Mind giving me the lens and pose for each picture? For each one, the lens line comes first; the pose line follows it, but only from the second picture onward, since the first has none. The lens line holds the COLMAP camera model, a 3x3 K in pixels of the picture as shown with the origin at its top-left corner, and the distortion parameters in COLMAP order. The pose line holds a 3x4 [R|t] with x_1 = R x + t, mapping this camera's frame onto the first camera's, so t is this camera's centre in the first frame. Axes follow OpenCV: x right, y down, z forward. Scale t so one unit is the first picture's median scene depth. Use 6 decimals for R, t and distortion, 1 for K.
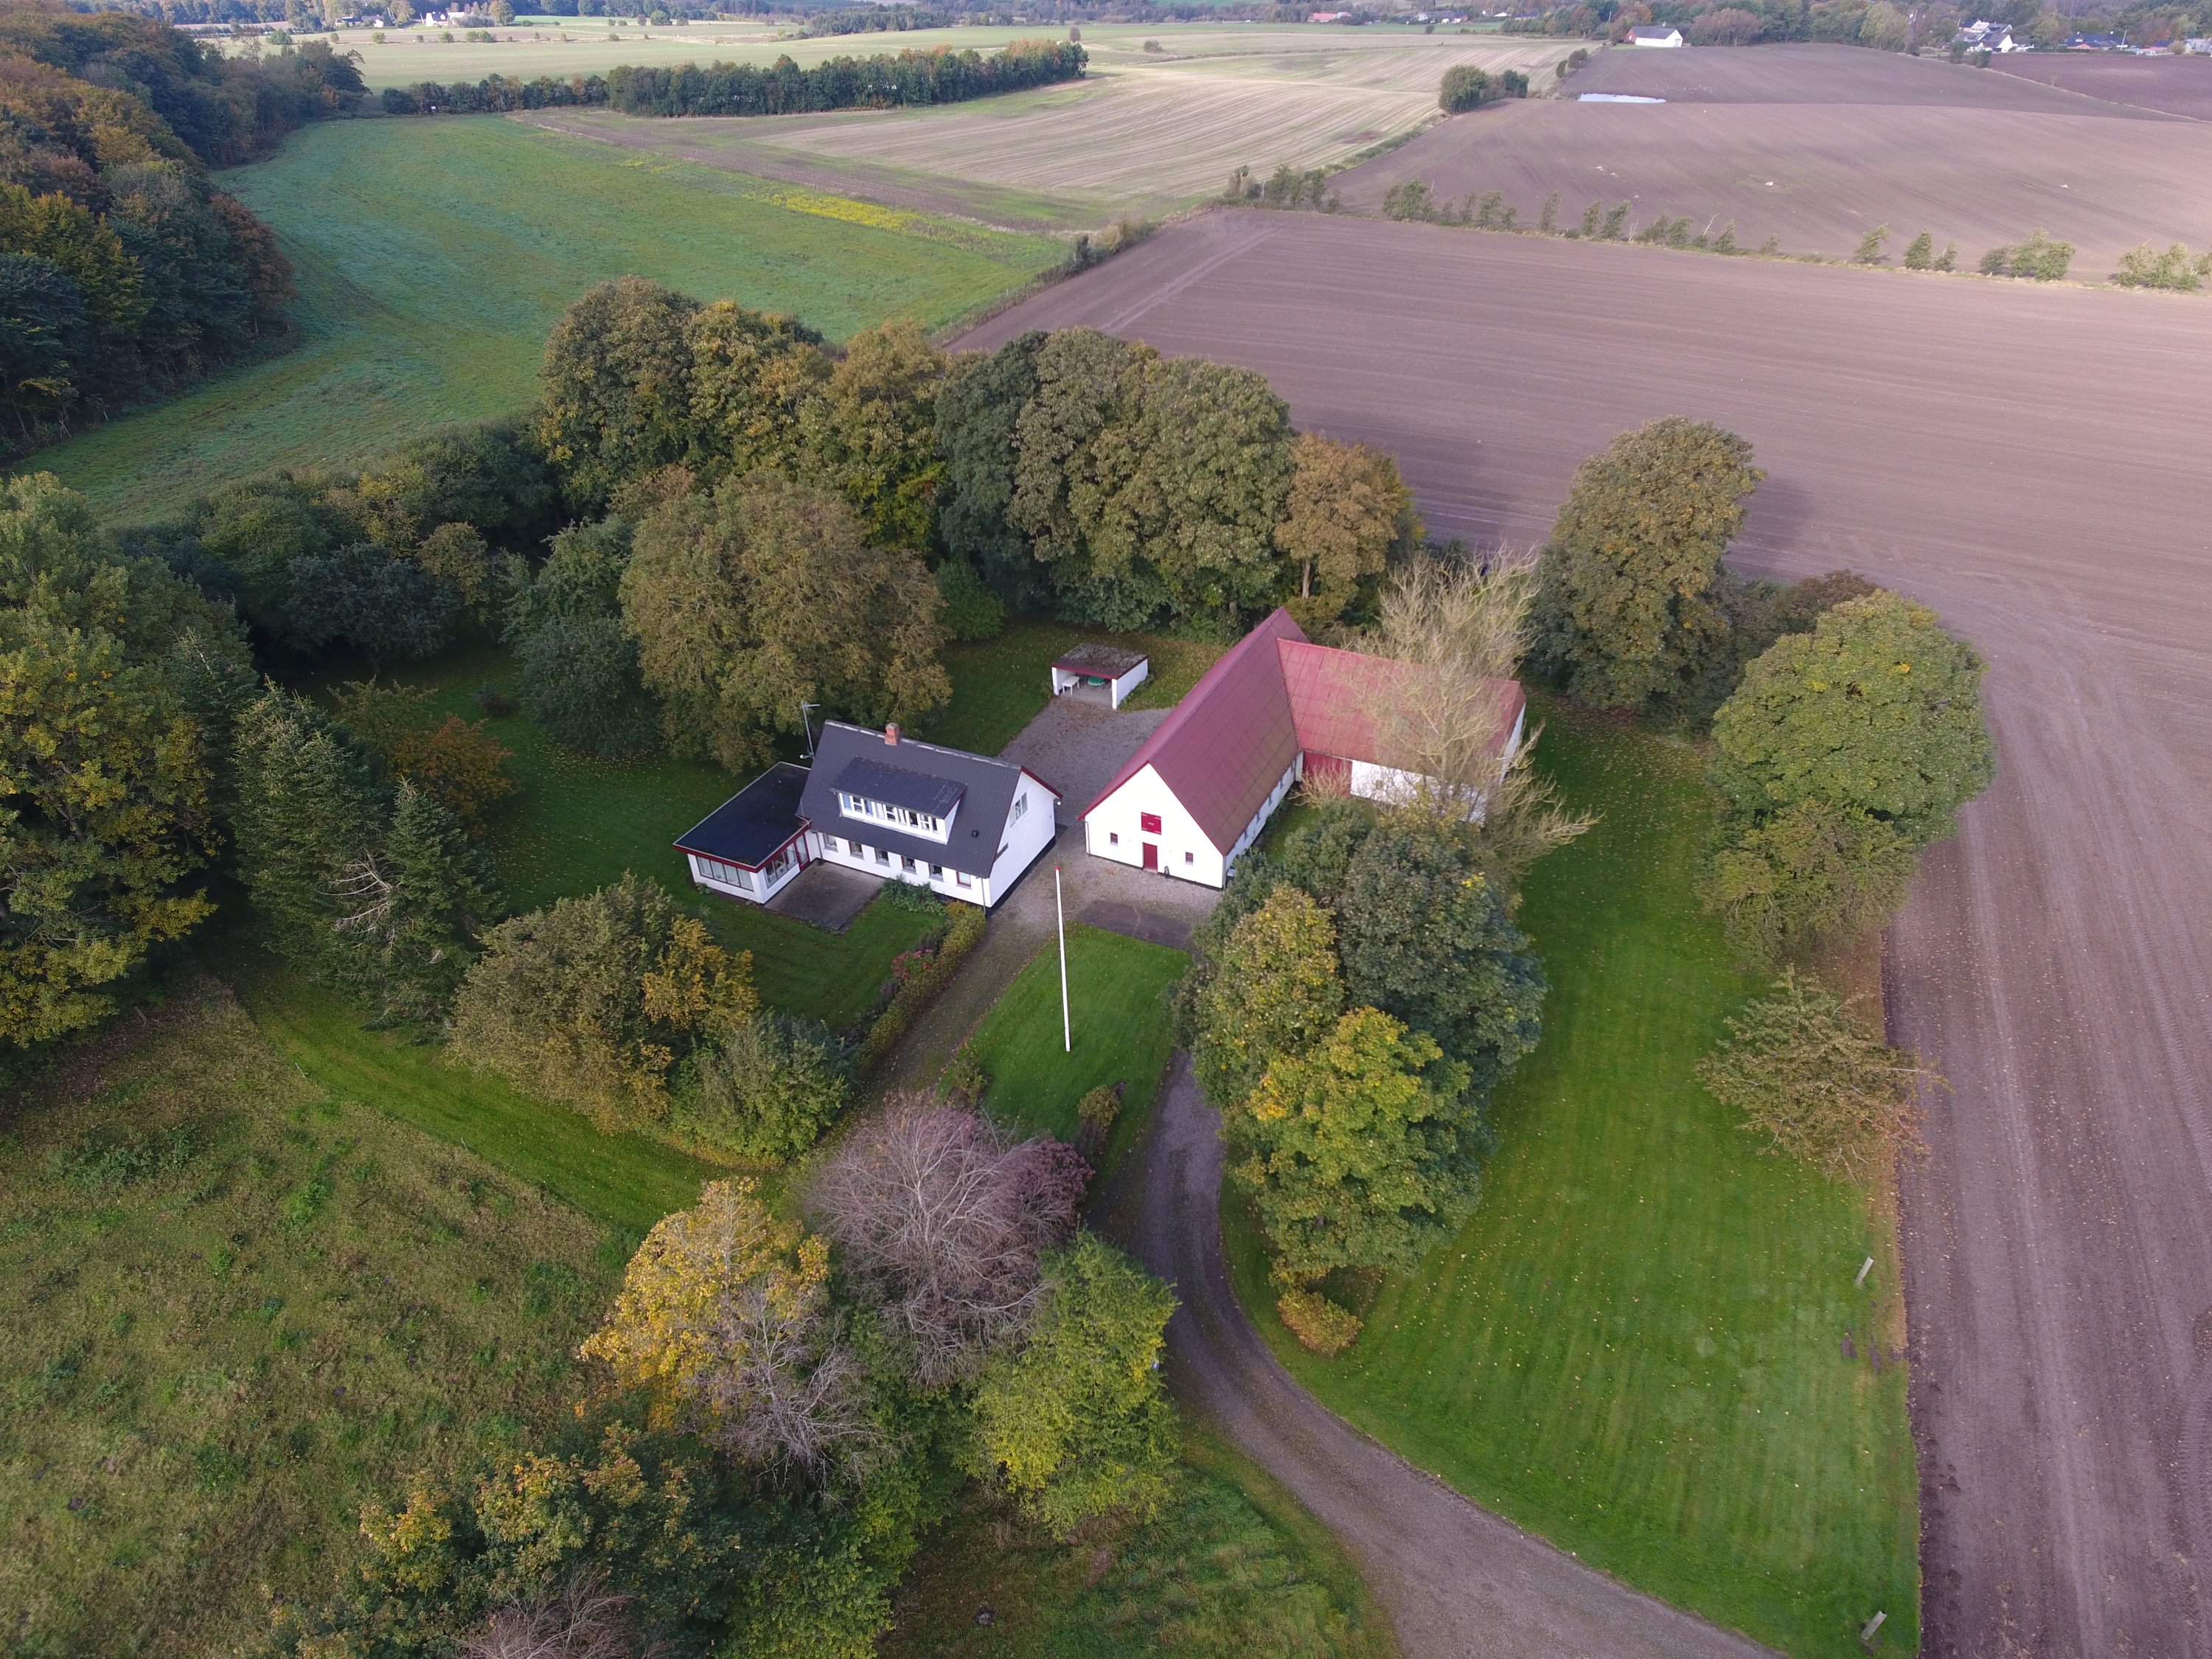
lens RADIAL K [[1293.1, 0, 1120.2], [0, 1293.1, 829.3], [0, 0, 1]] dist [-0.004547, 0.005459]
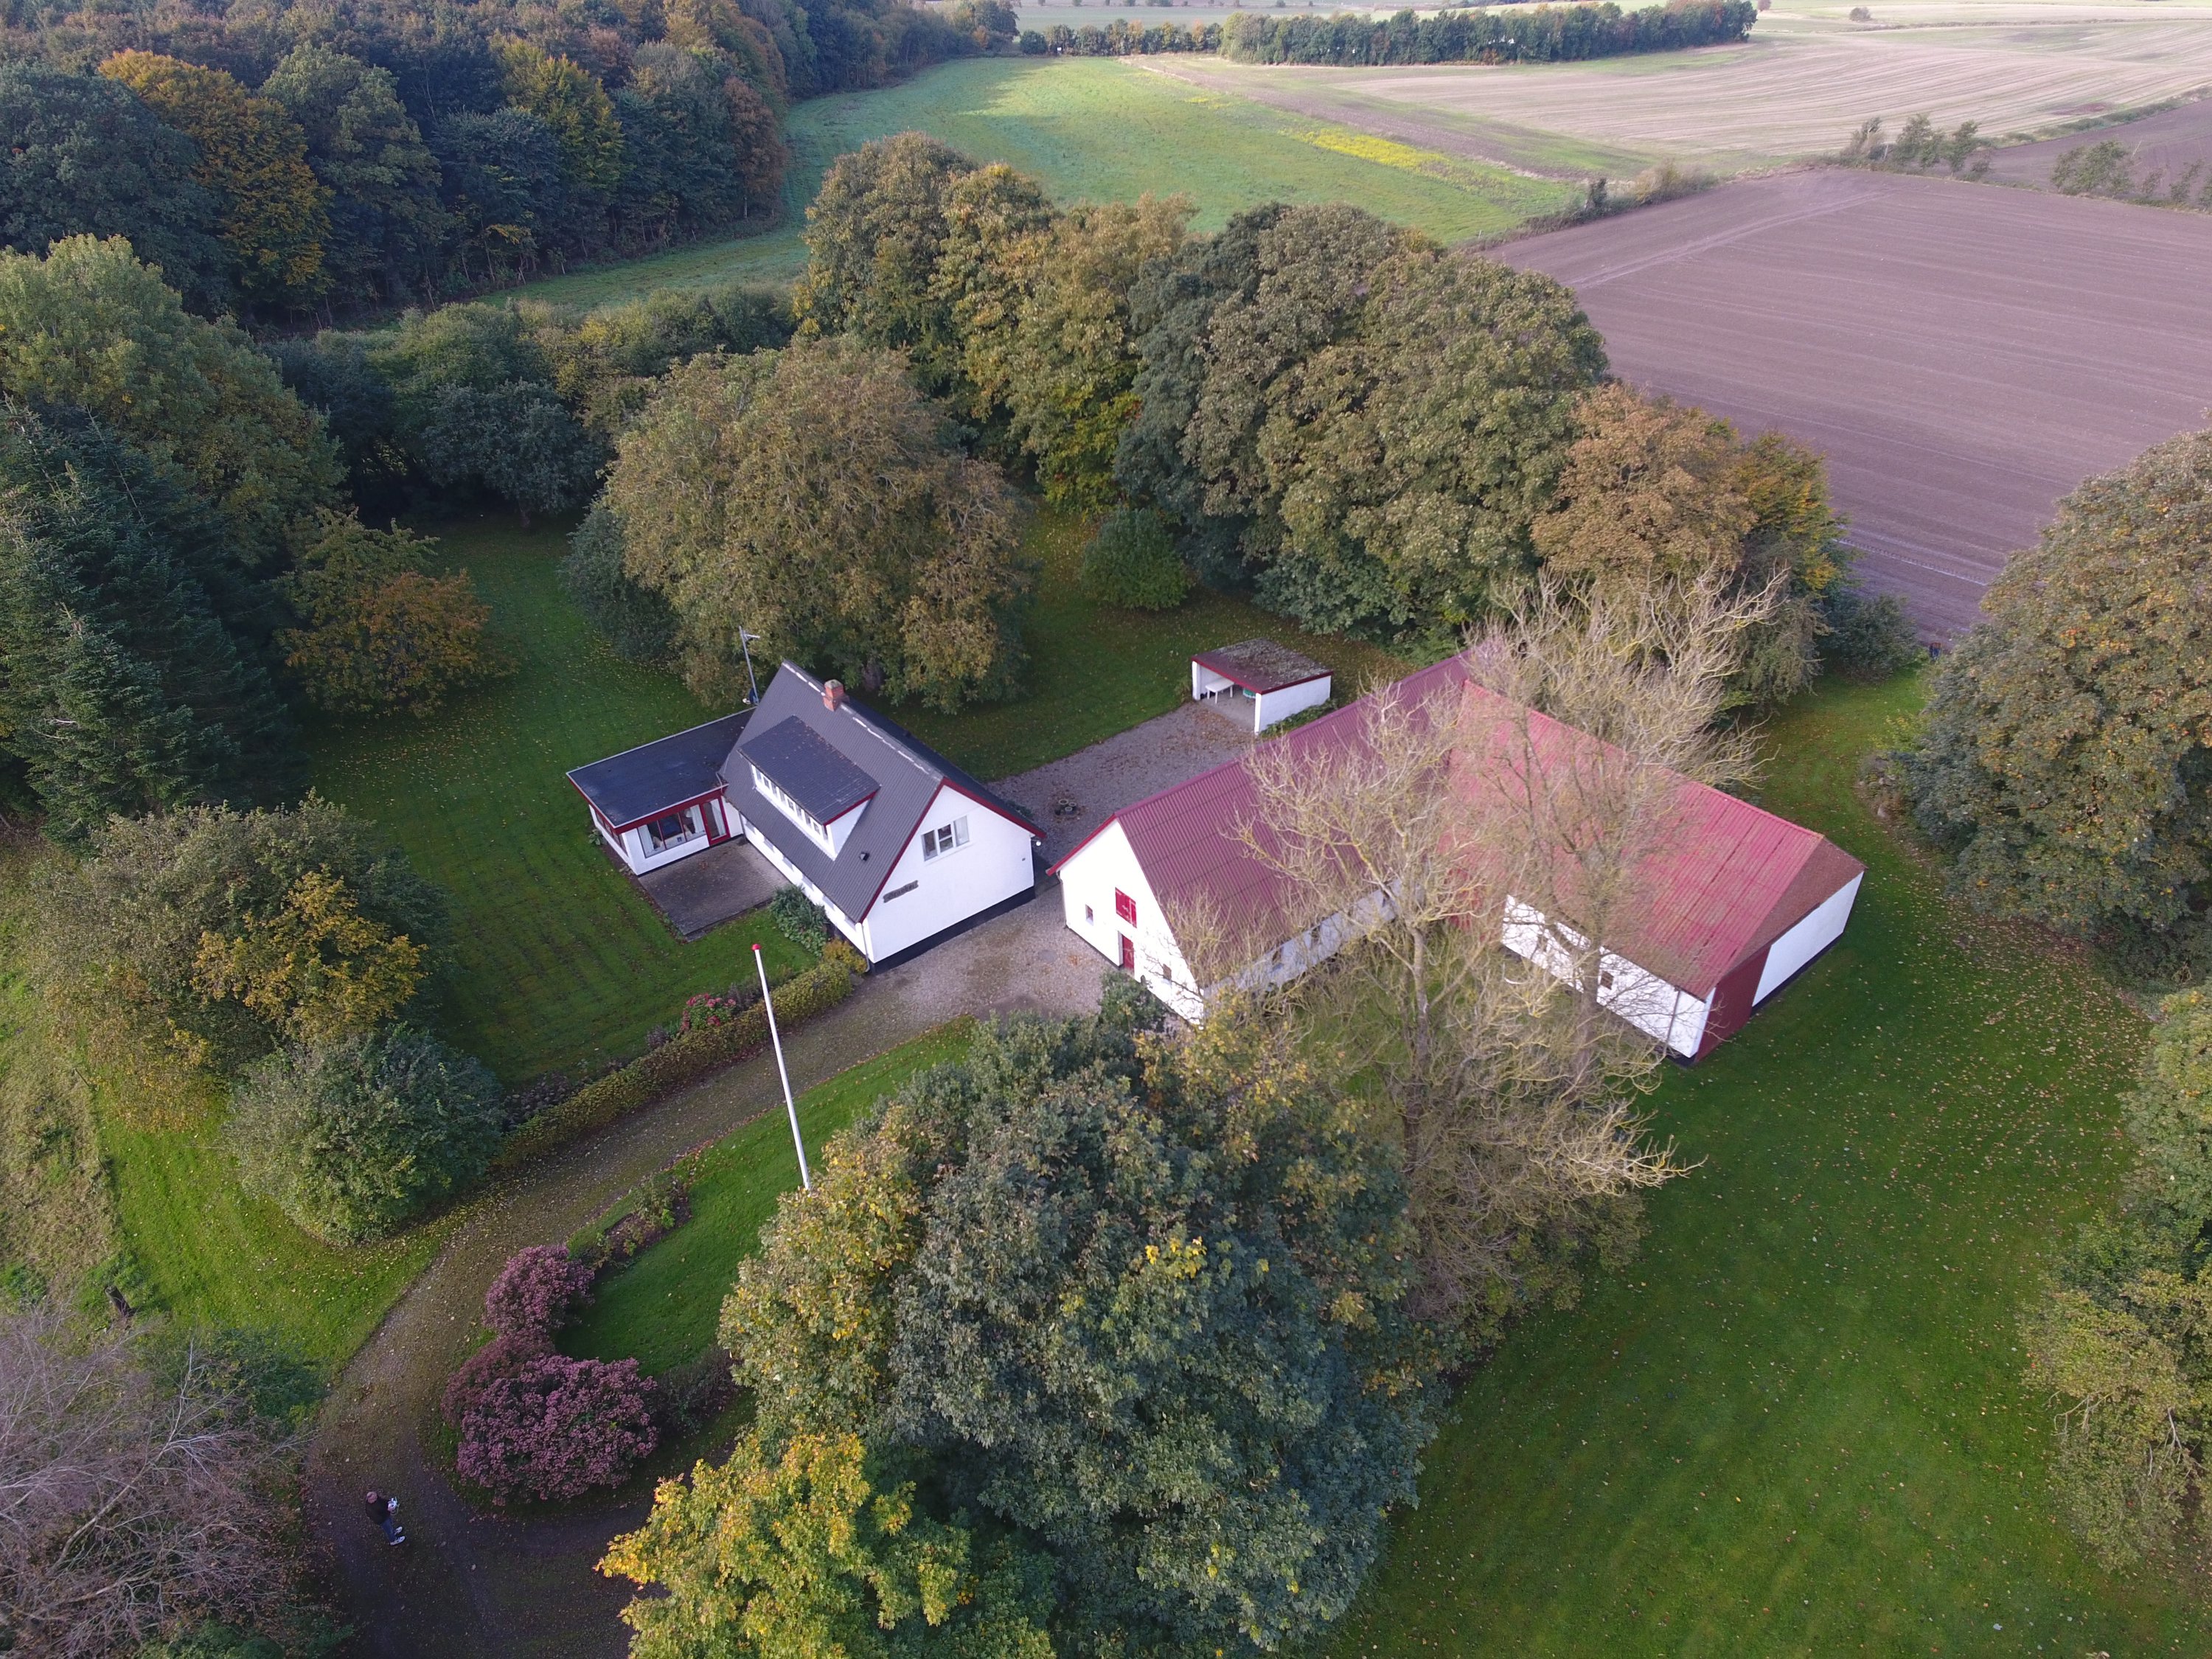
lens RADIAL K [[1293.1, 0, 1120.2], [0, 1293.1, 829.3], [0, 0, 1]] dist [-0.004547, 0.005459]
pose [[0.900731, 0.242386, -0.360463, 0.204407], [-0.239337, 0.969444, 0.053823, -0.063725], [0.362494, 0.037792, 0.931219, 0.310579]]
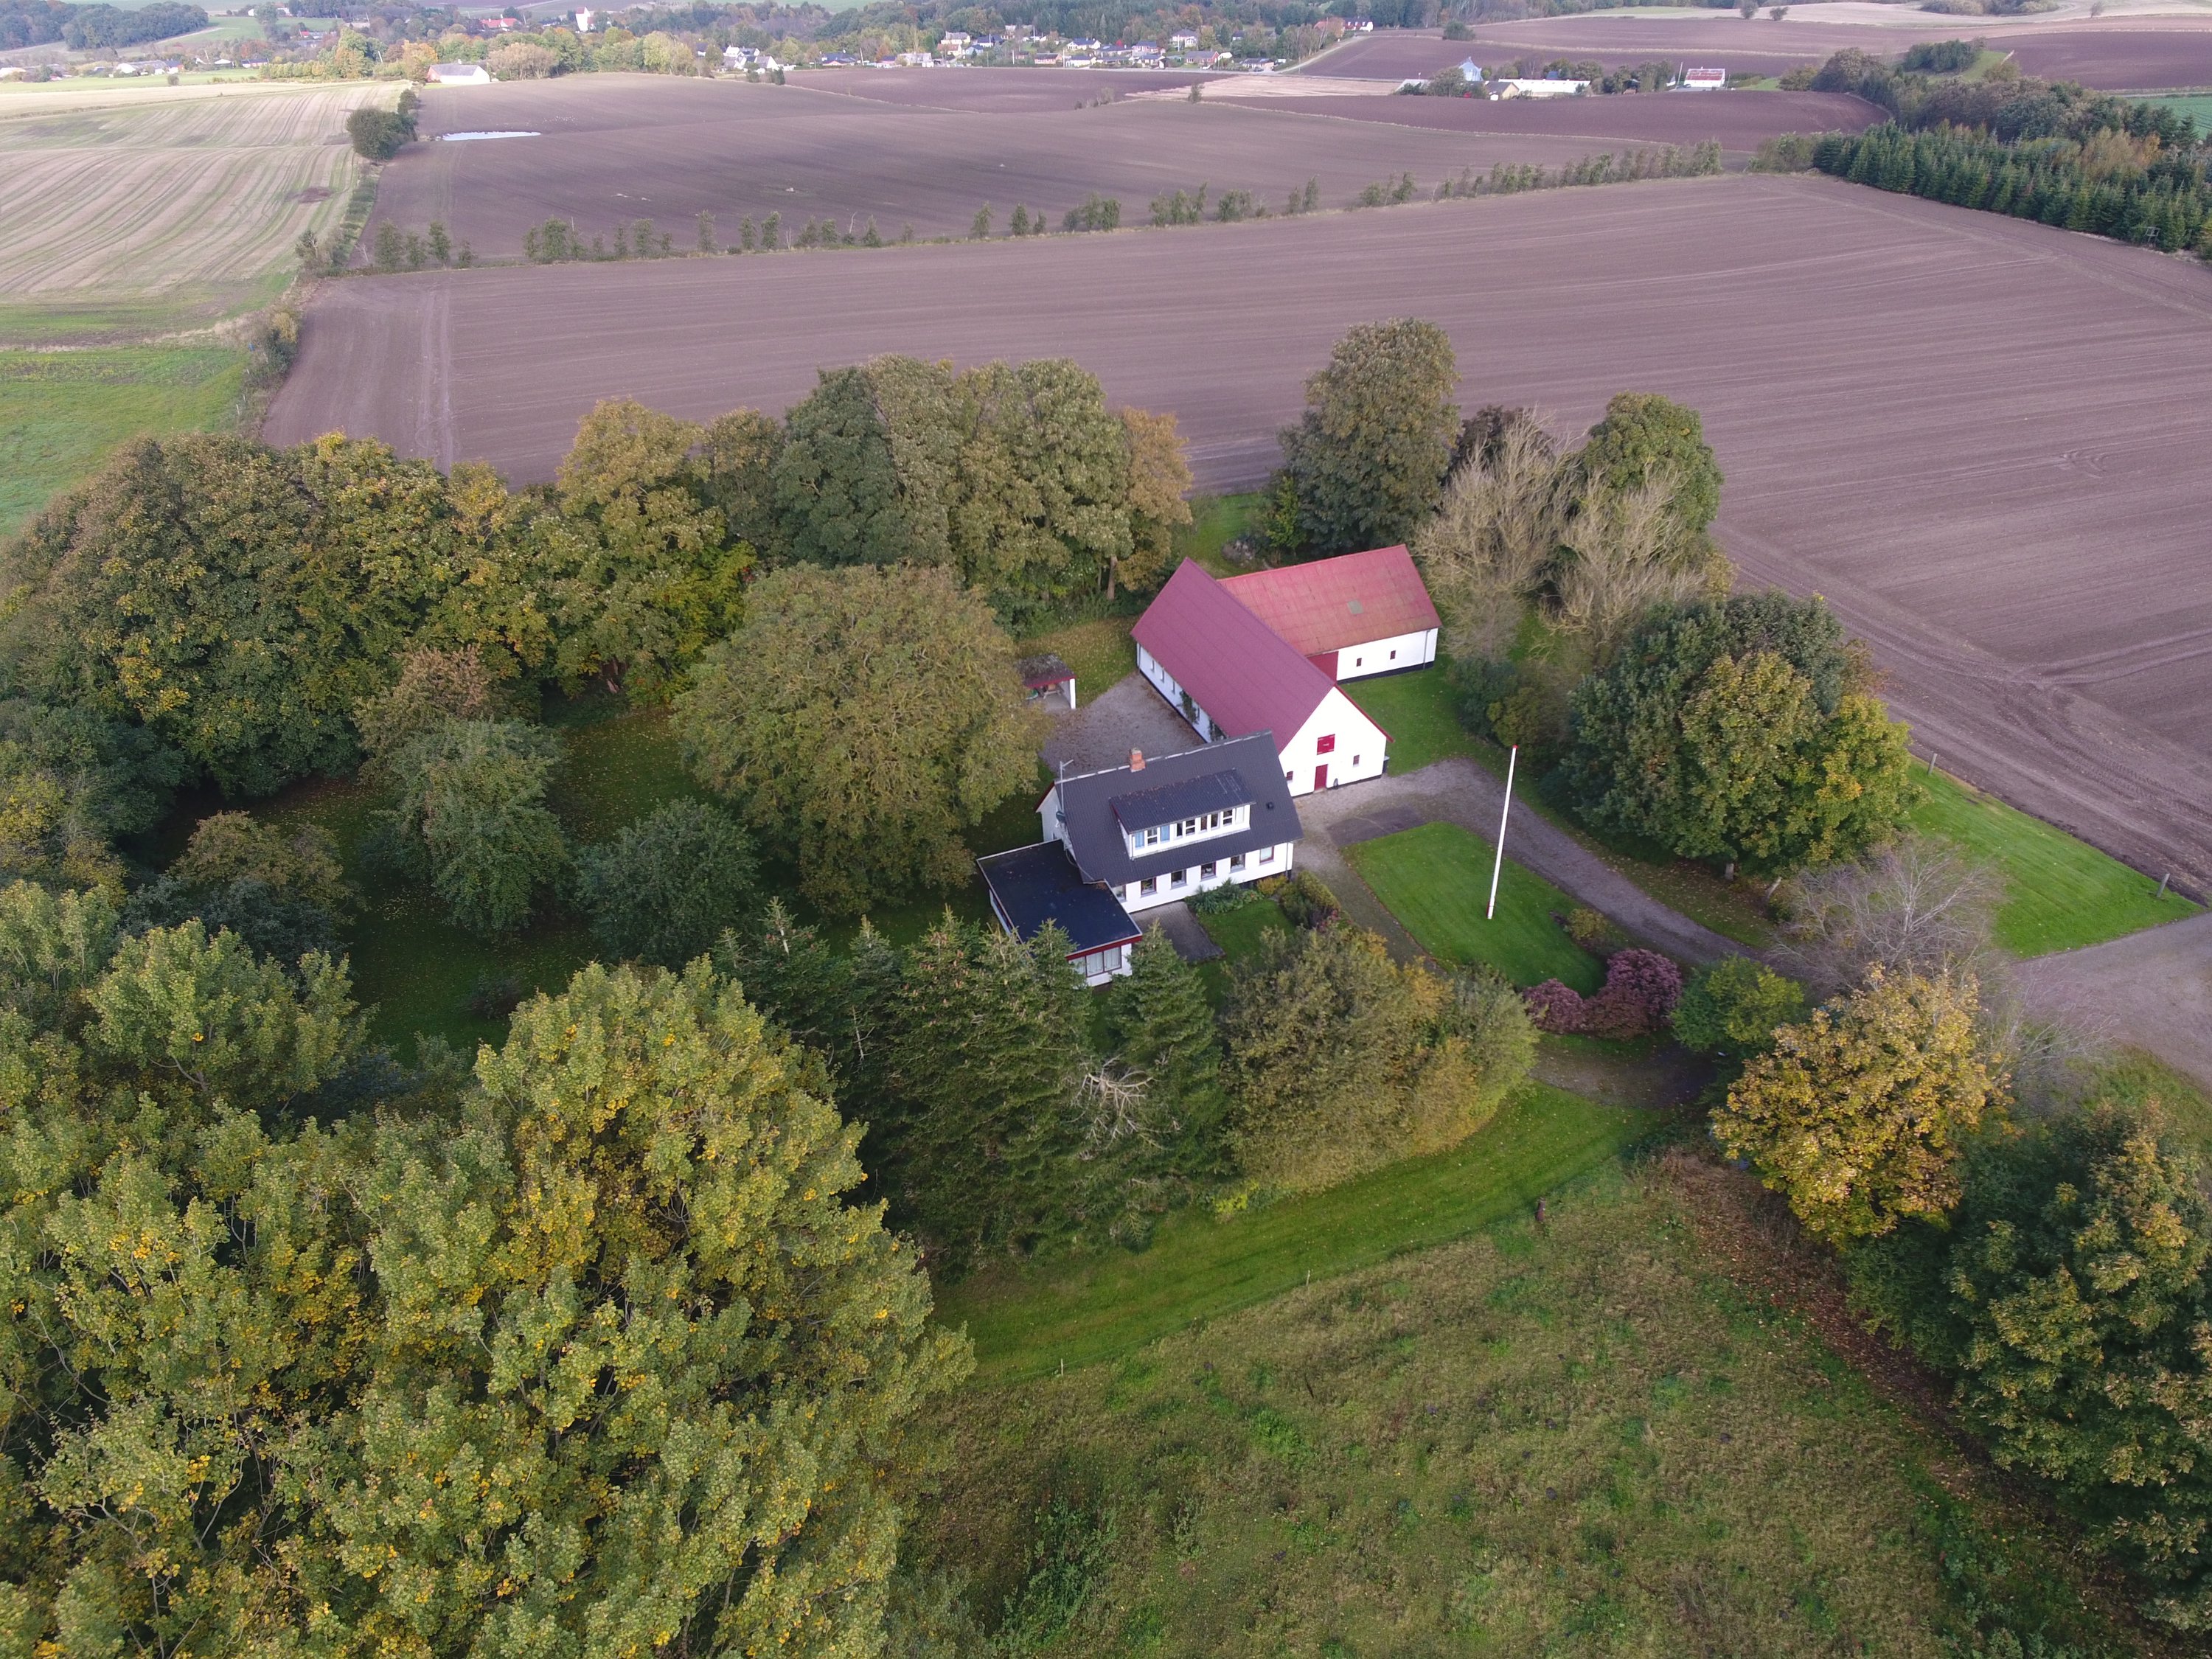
lens RADIAL K [[1293.1, 0, 1120.2], [0, 1293.1, 829.3], [0, 0, 1]] dist [-0.004547, 0.005459]
pose [[0.676661, -0.410189, 0.611454, -0.646526], [0.423147, 0.896251, 0.132971, -0.130110], [-0.602559, 0.168758, 0.780028, 0.214529]]
